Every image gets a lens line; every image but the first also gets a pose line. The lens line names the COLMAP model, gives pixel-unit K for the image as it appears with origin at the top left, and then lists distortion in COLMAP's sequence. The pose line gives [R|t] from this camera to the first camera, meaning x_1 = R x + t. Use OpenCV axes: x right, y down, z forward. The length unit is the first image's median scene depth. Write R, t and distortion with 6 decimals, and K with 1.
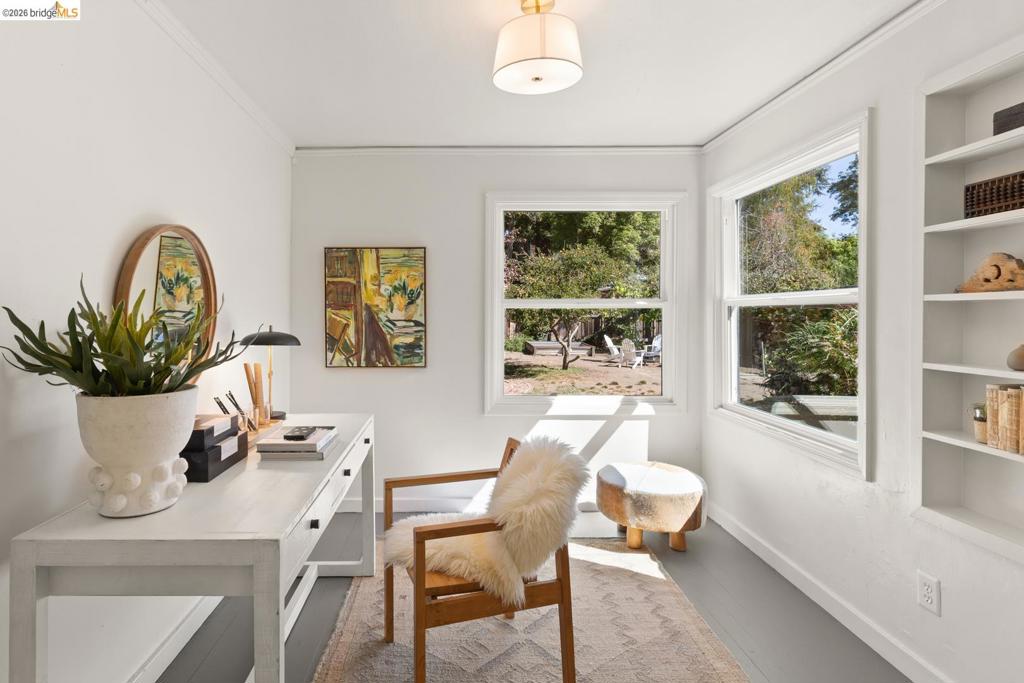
lens RADIAL K [[512.8, 0, 515.9], [0, 512.8, 319.7], [0, 0, 1]] dist [-0.001664, -0.000059]
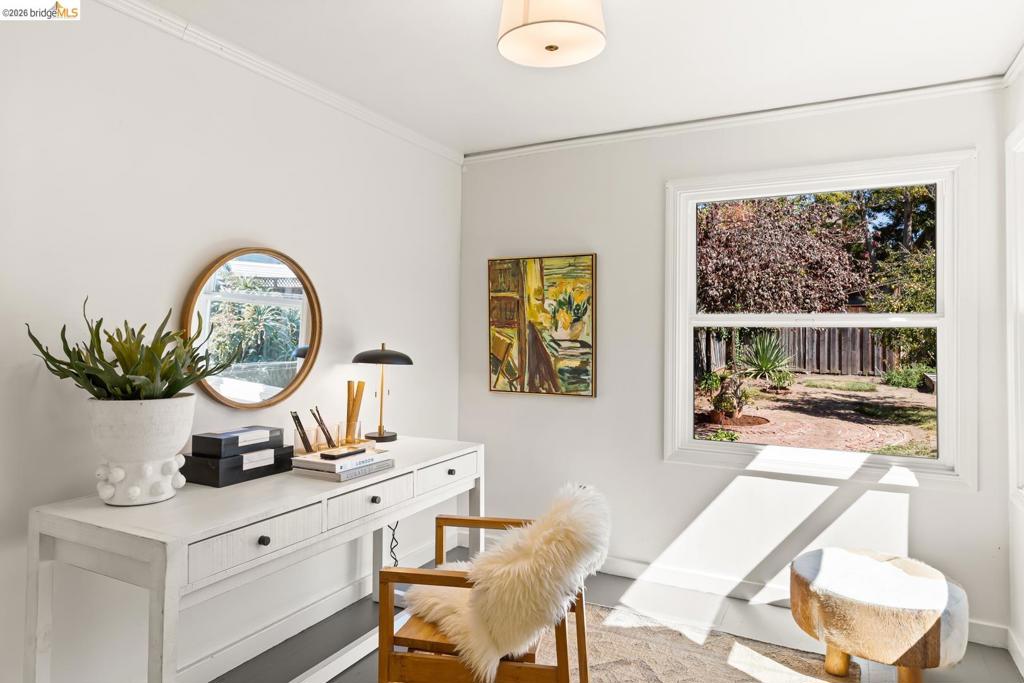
lens RADIAL K [[617.1, 0, 513.6], [0, 617.1, 327.1], [0, 0, 1]] dist [0.003898, -0.000080]
pose [[0.891632, 0.004172, -0.452742, 0.166016], [-0.013895, 0.999739, -0.018154, -0.001051], [0.452548, 0.022478, 0.891457, 0.037878]]
